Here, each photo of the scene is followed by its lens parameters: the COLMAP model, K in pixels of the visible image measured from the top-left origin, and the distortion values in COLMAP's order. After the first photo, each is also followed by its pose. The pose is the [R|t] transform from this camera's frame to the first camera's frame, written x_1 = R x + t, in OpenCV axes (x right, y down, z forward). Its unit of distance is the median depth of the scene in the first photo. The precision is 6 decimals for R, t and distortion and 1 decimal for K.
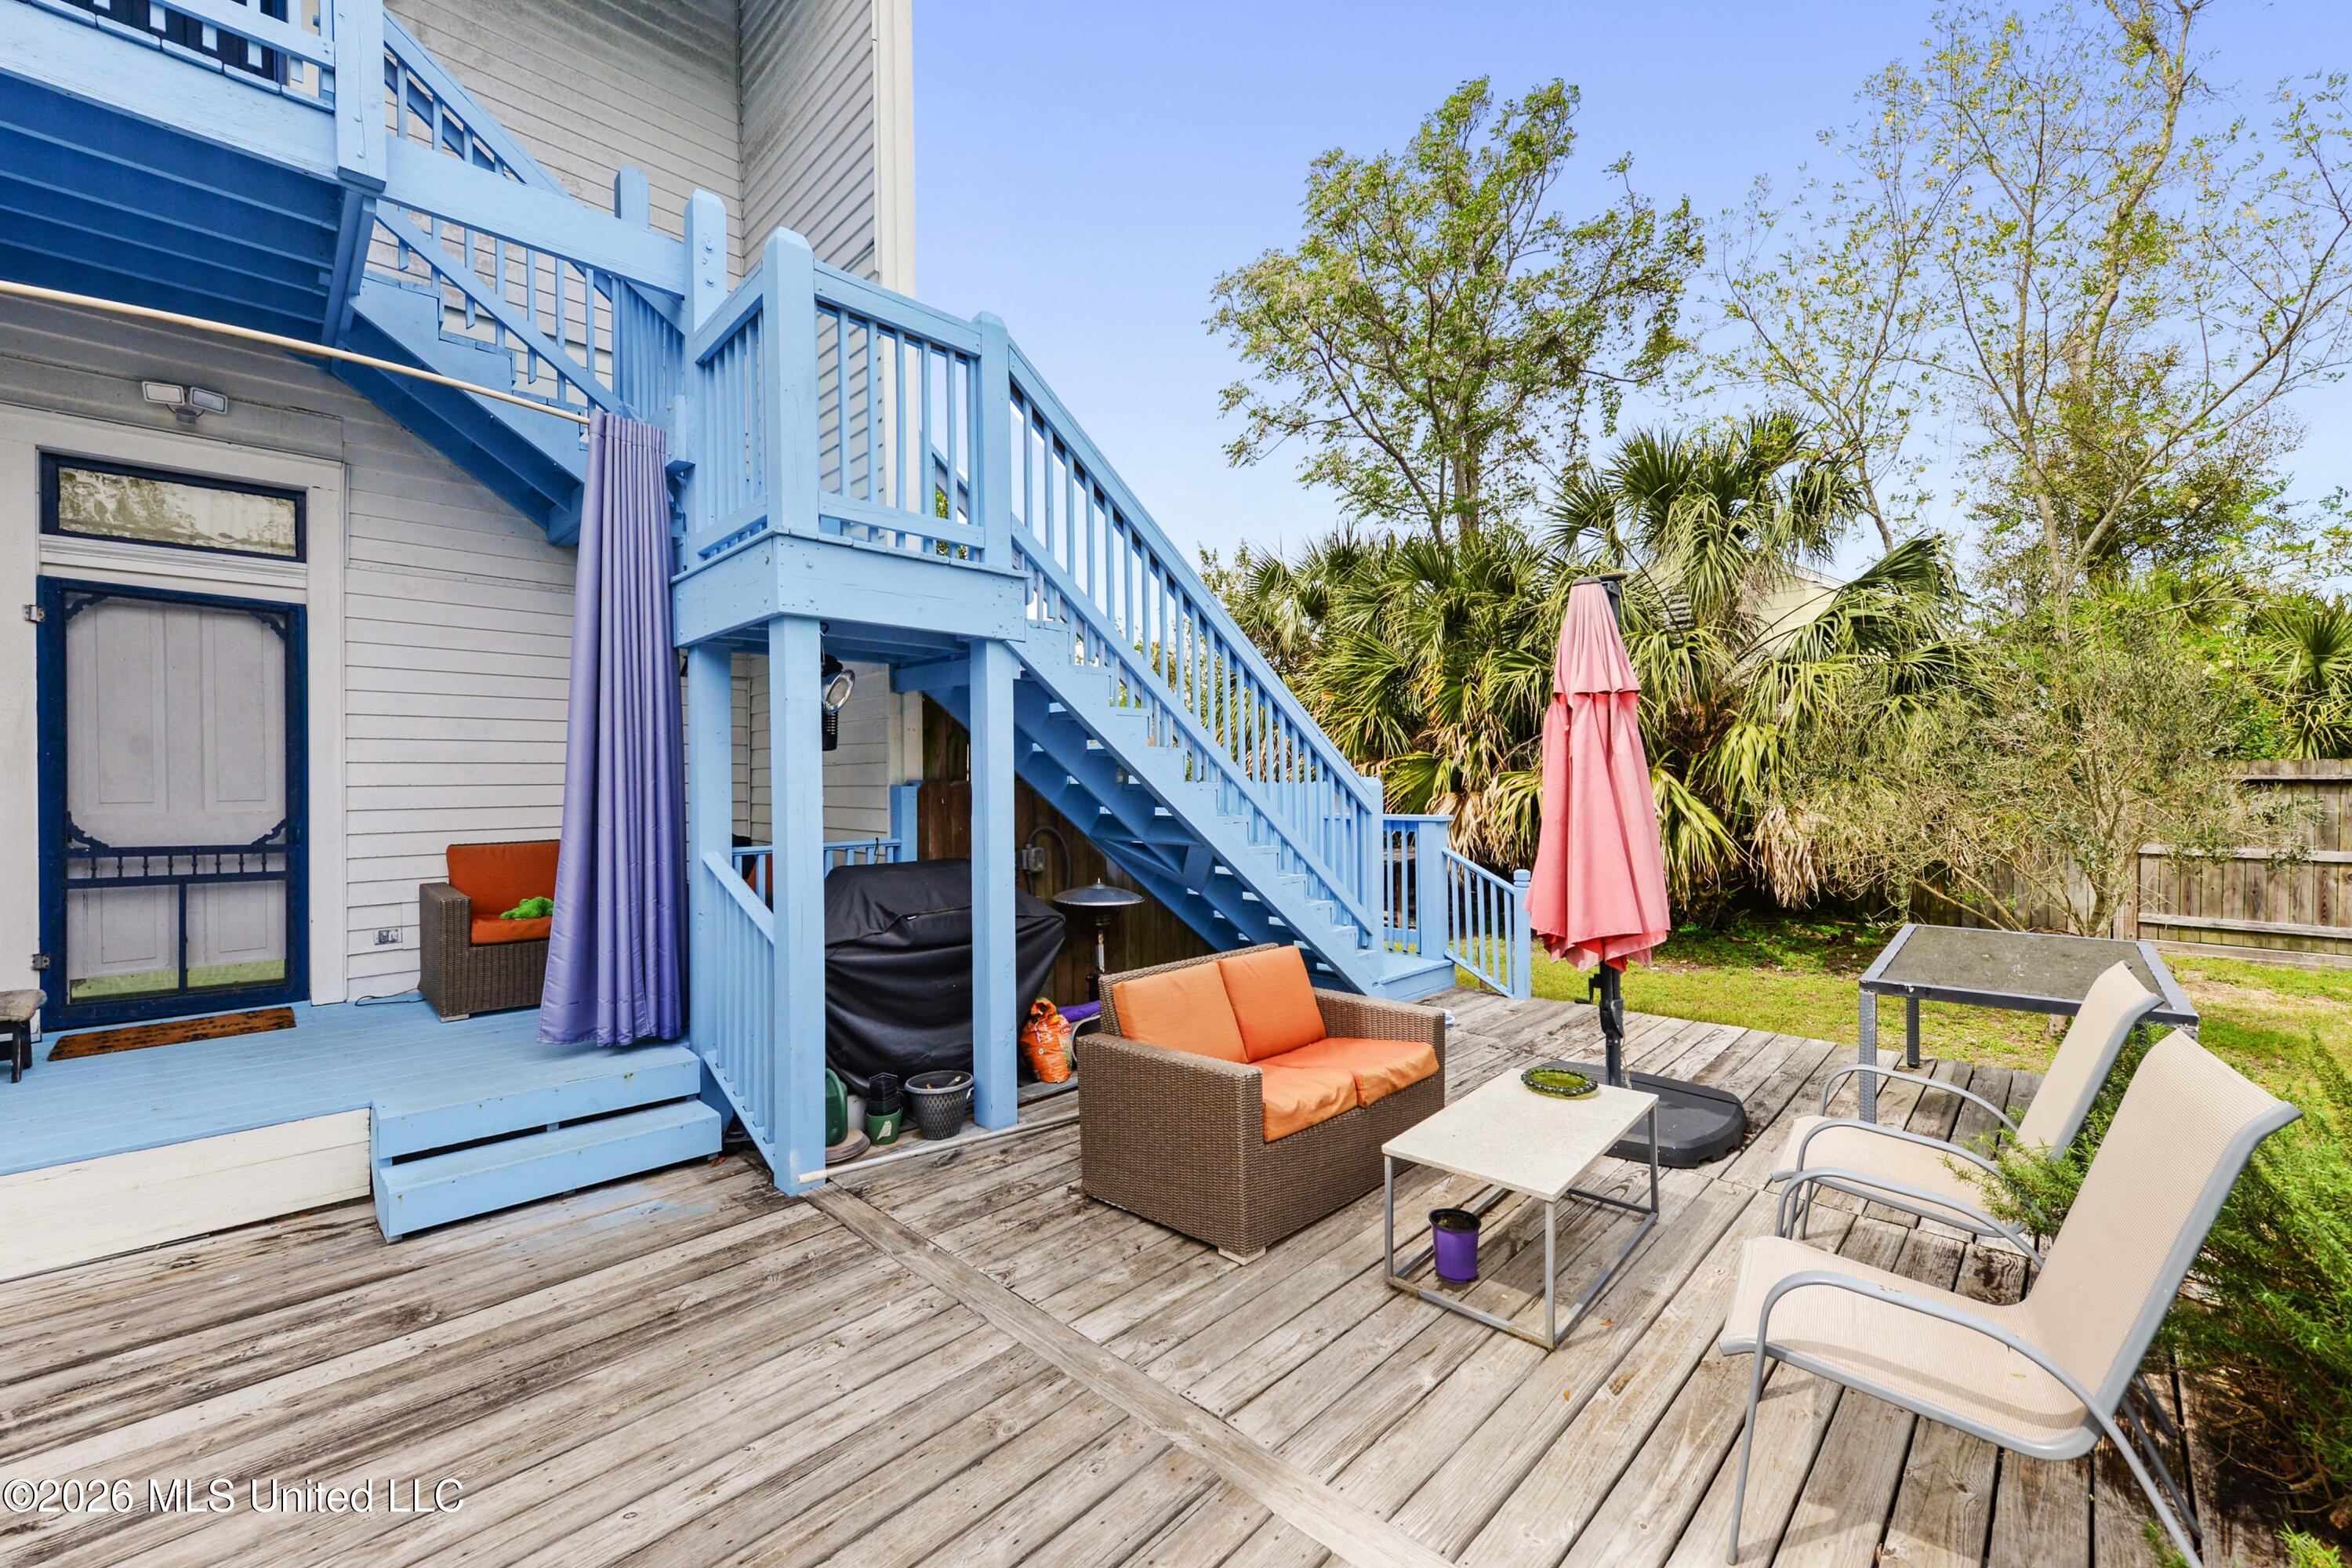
lens RADIAL K [[926.2, 0, 1183.1], [0, 926.2, 775.9], [0, 0, 1]] dist [-0.004513, -0.000089]
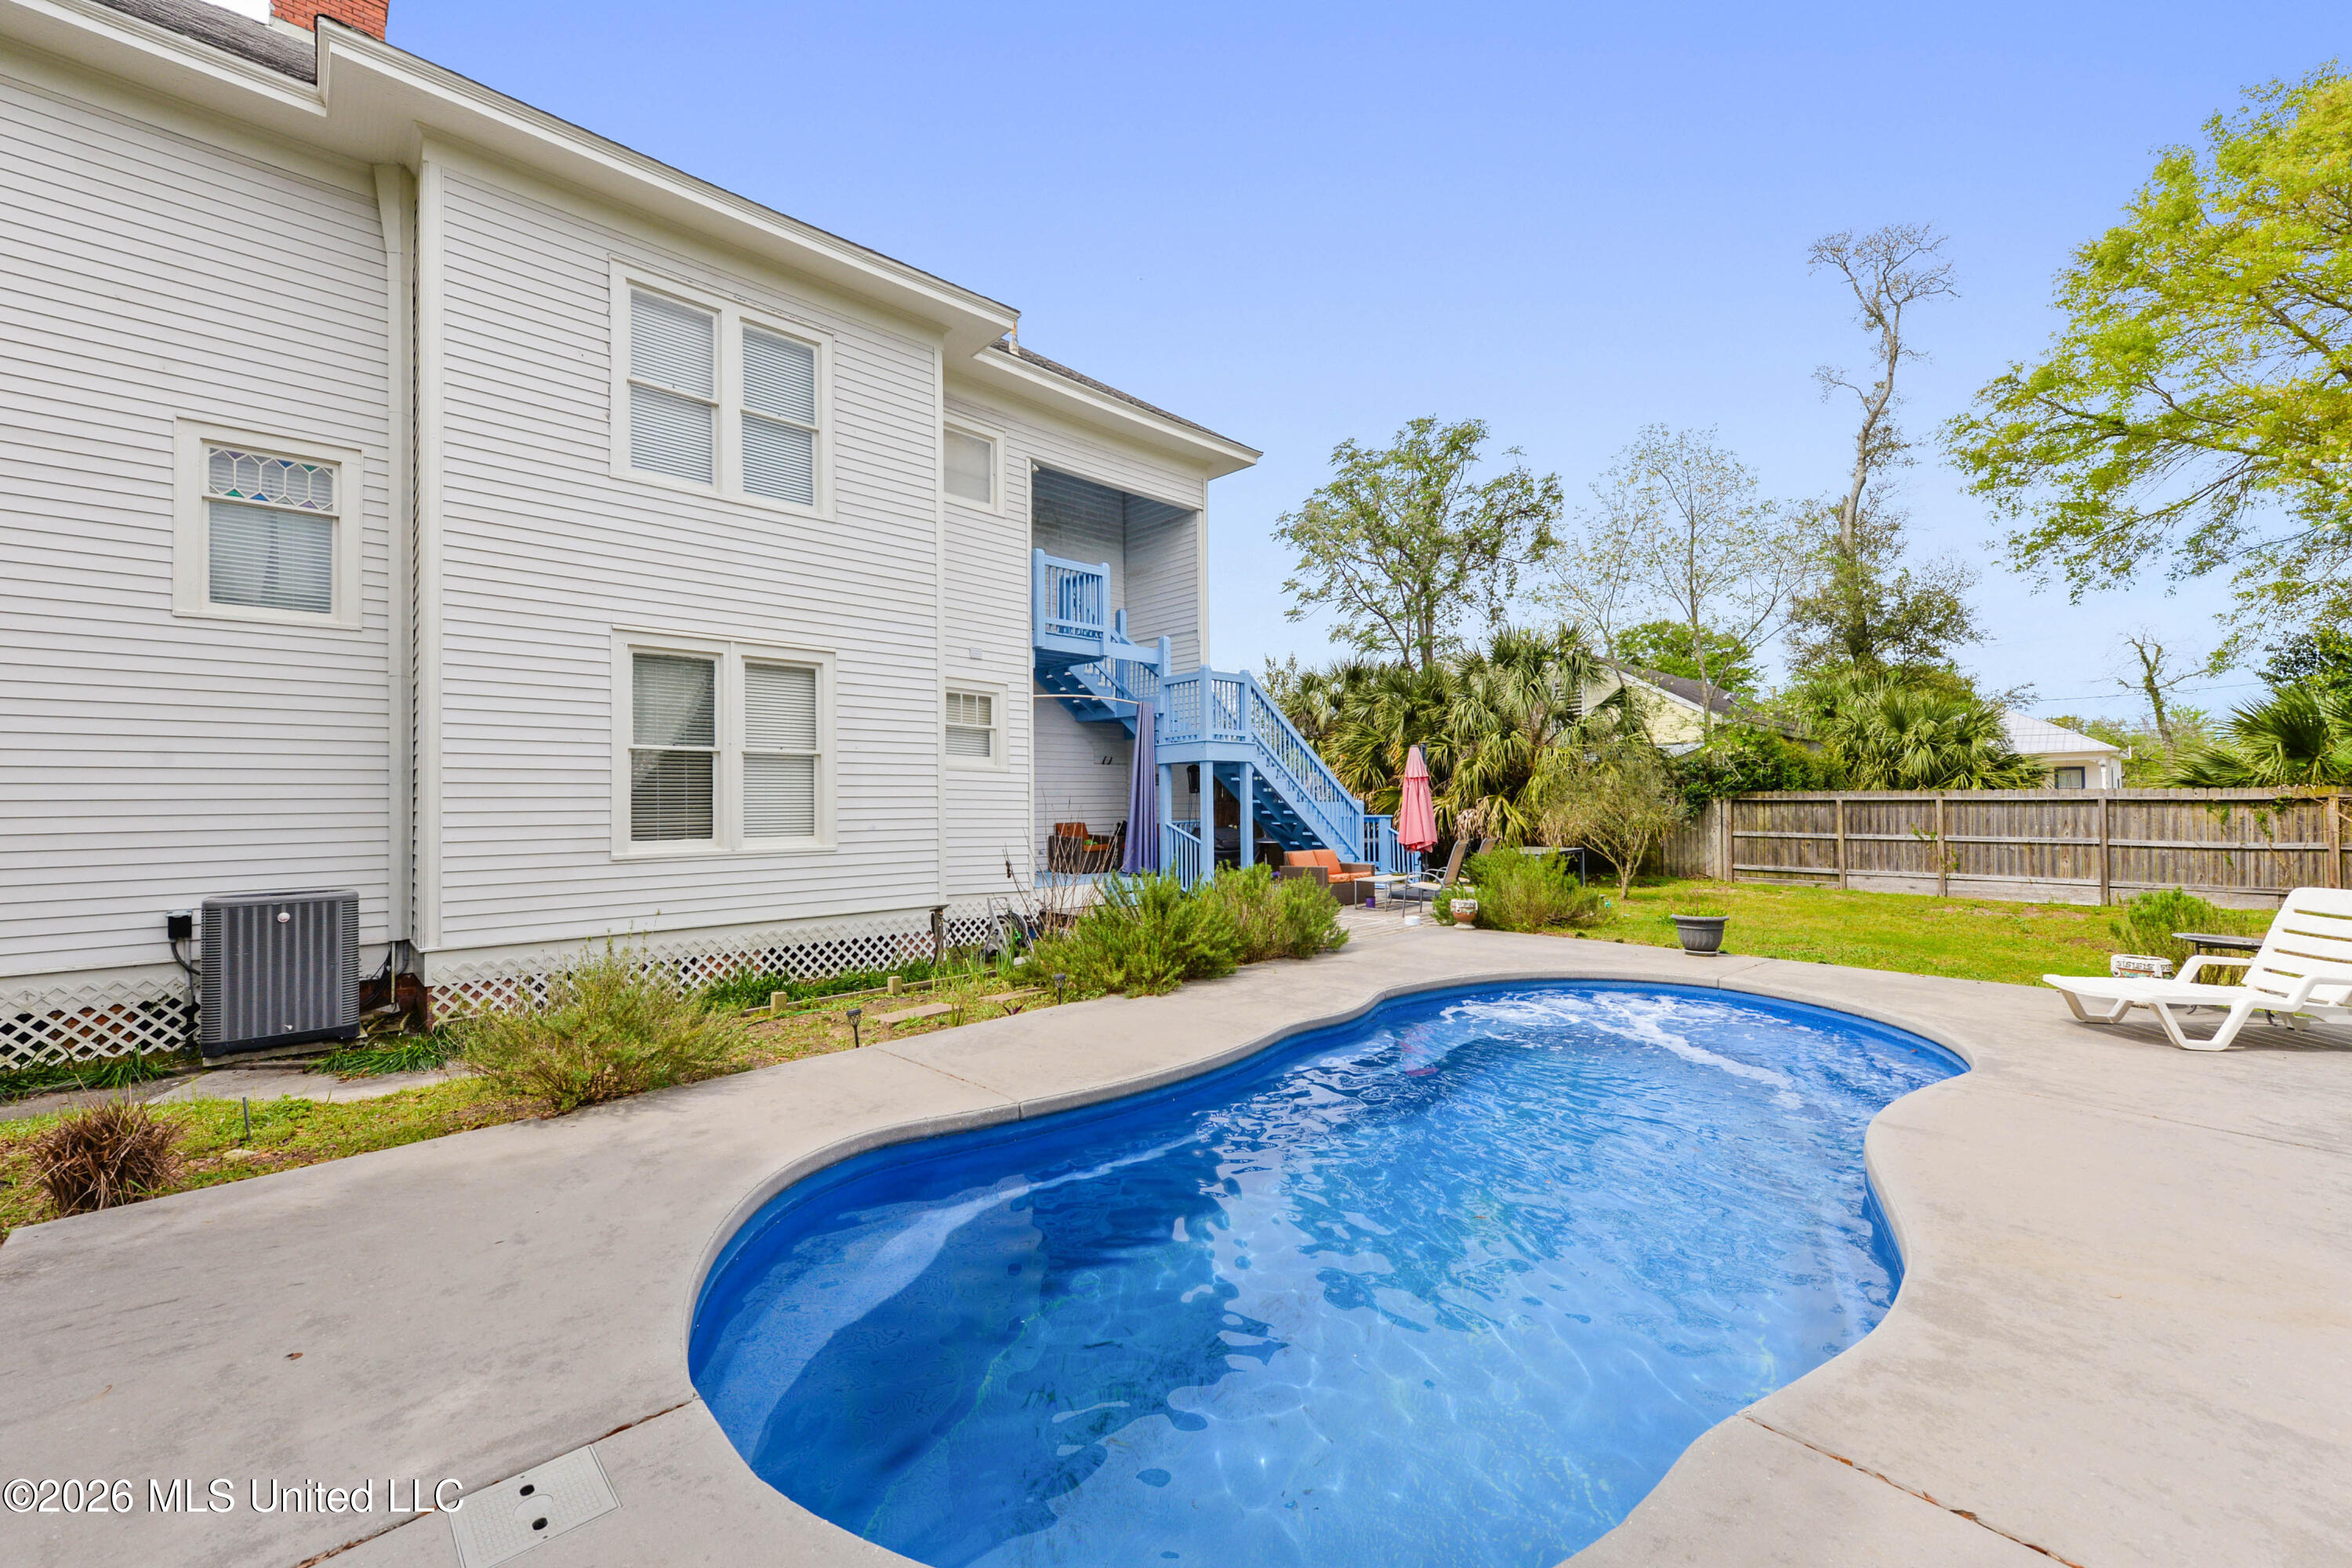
lens RADIAL K [[926.2, 0, 1165.3], [0, 926.2, 802.2], [0, 0, 1]] dist [-0.004513, -0.000089]
pose [[0.999286, -0.001766, -0.037739, -0.120223], [0.002043, 0.999971, 0.007303, -0.006805], [0.037725, -0.007375, 0.999261, -0.796941]]
